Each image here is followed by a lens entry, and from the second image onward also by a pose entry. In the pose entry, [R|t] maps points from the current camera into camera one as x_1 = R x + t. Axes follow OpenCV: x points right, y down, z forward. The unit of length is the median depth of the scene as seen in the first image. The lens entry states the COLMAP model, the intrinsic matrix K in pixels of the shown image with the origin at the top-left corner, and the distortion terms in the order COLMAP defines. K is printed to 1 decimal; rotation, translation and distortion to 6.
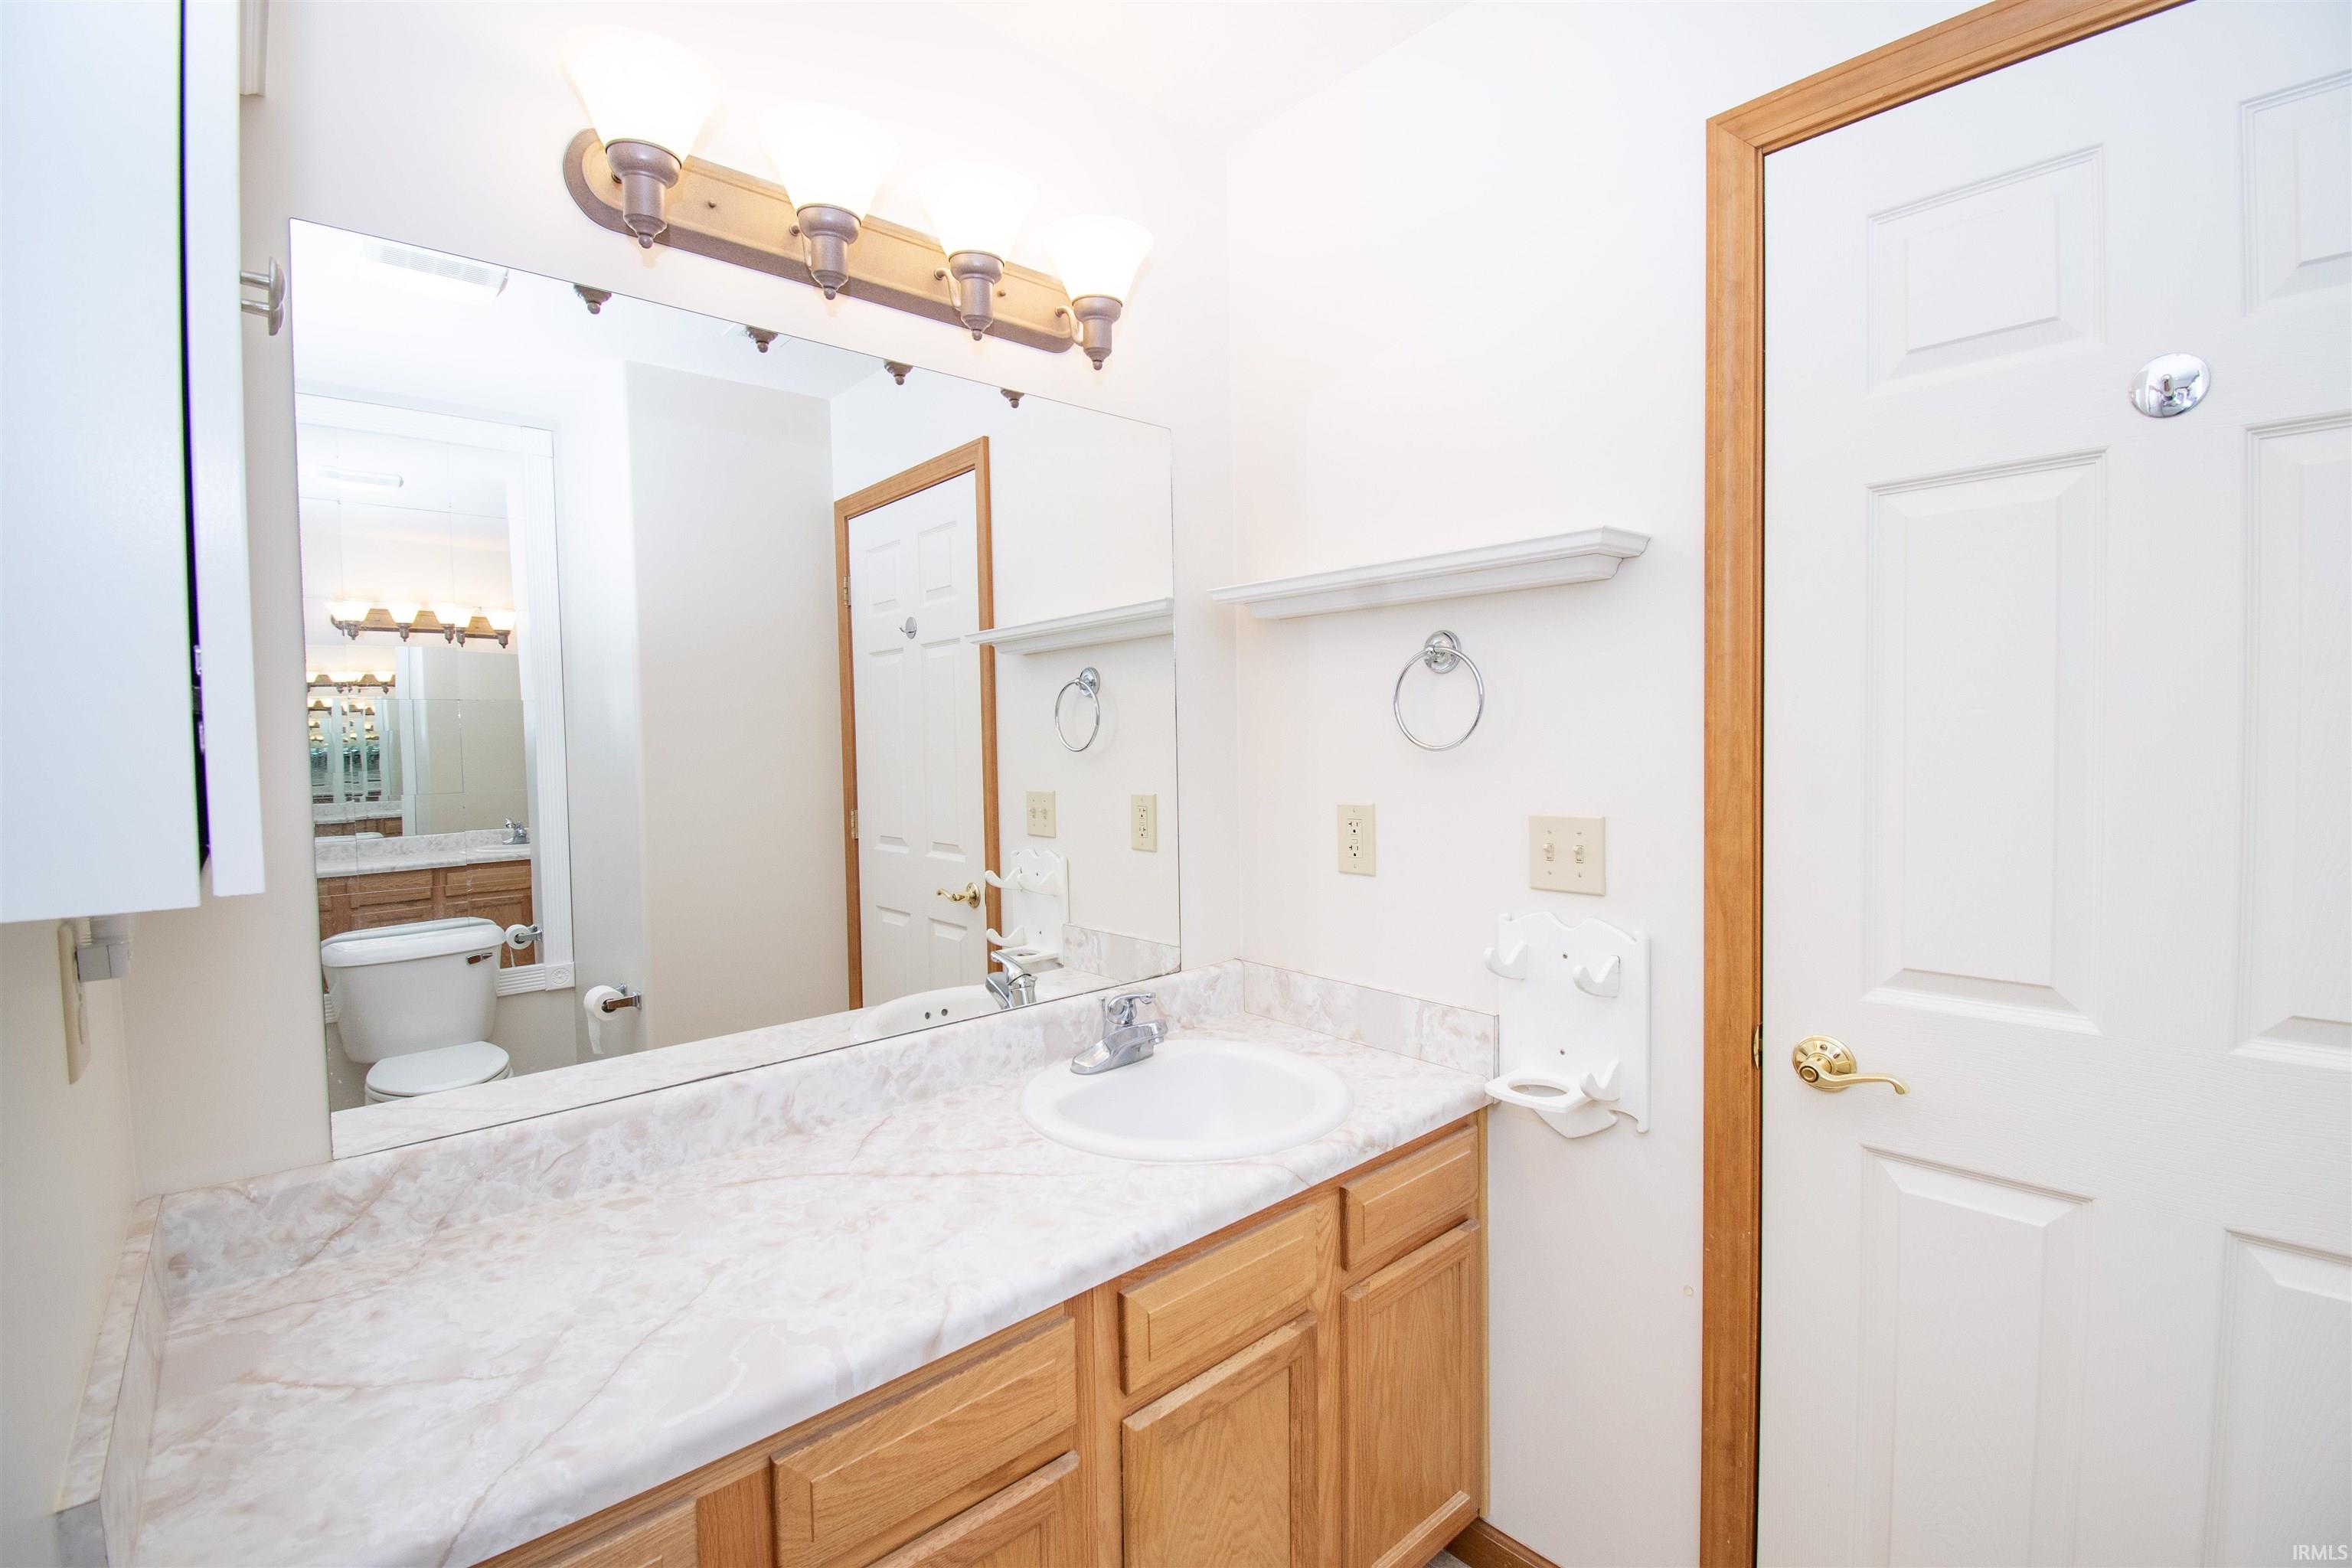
lens RADIAL K [[1037.5, 0, 1176.2], [0, 1037.5, 776.3], [0, 0, 1]] dist [0.019662, -0.025043]
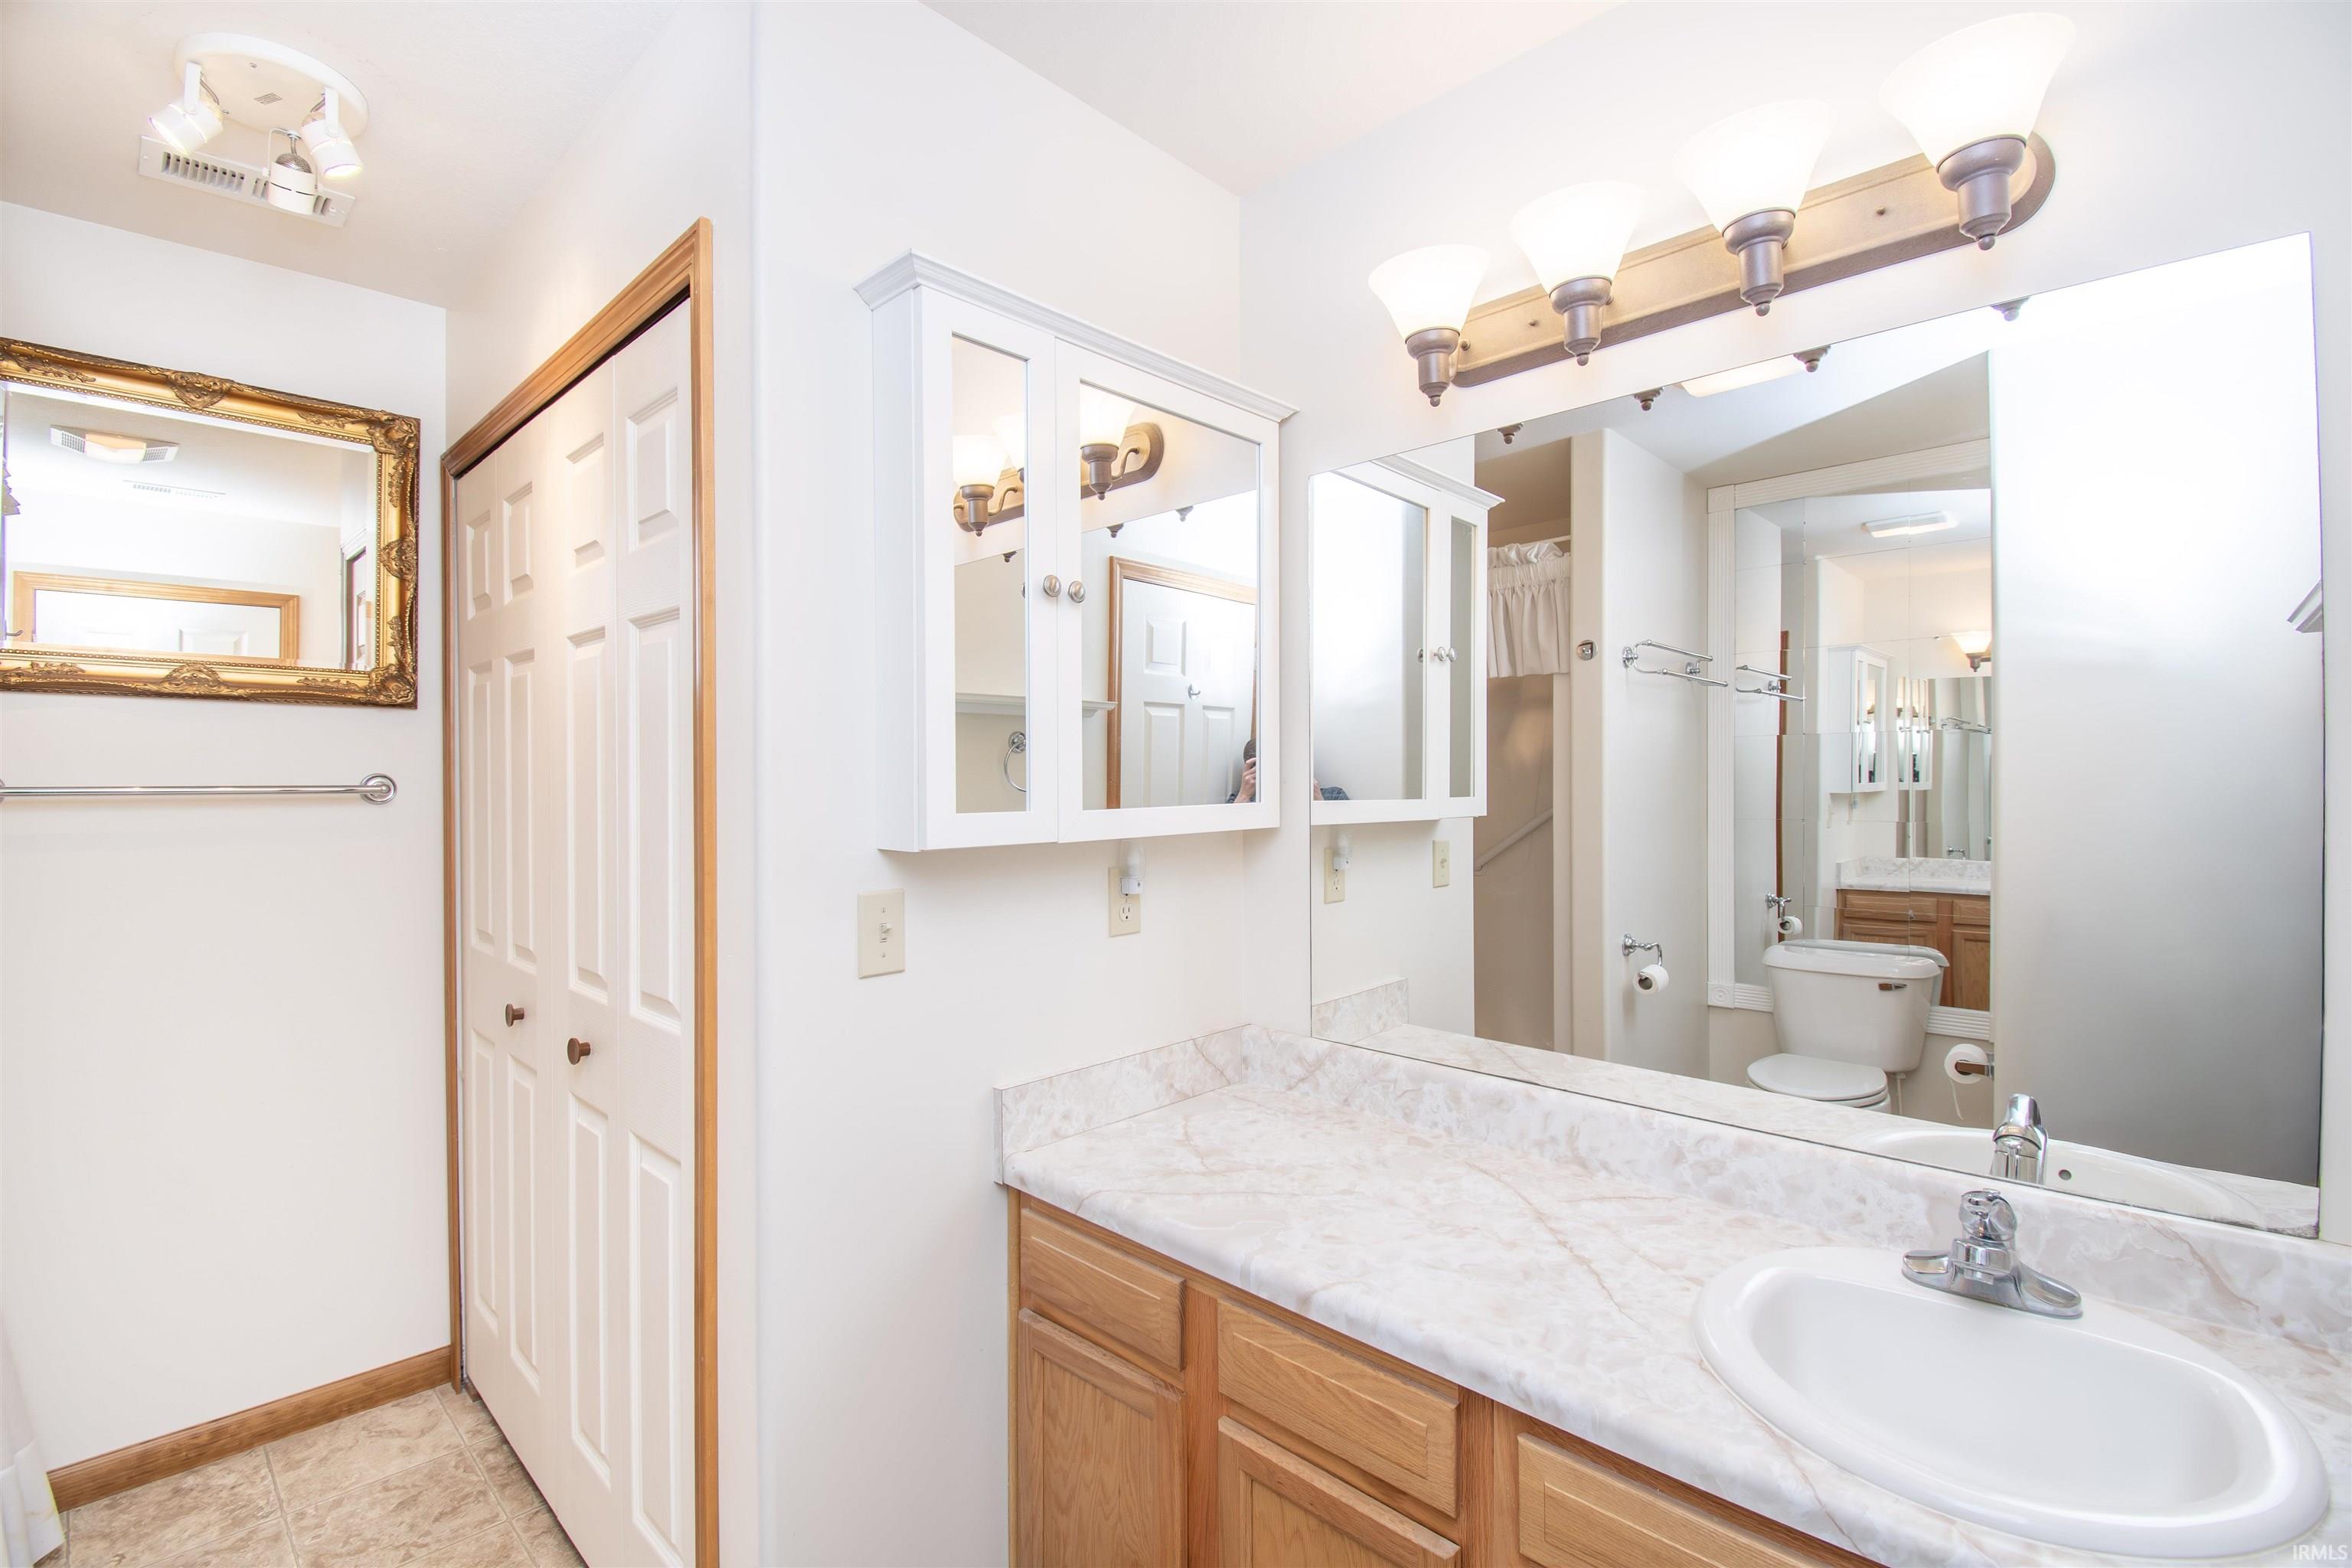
lens RADIAL K [[1037.5, 0, 1176.2], [0, 1037.5, 776.3], [0, 0, 1]] dist [0.019662, -0.025043]
pose [[0.074813, 0.017726, -0.997040, 0.712074], [-0.033898, 0.999309, 0.015223, -0.055064], [0.996621, 0.032658, 0.075362, 0.563018]]
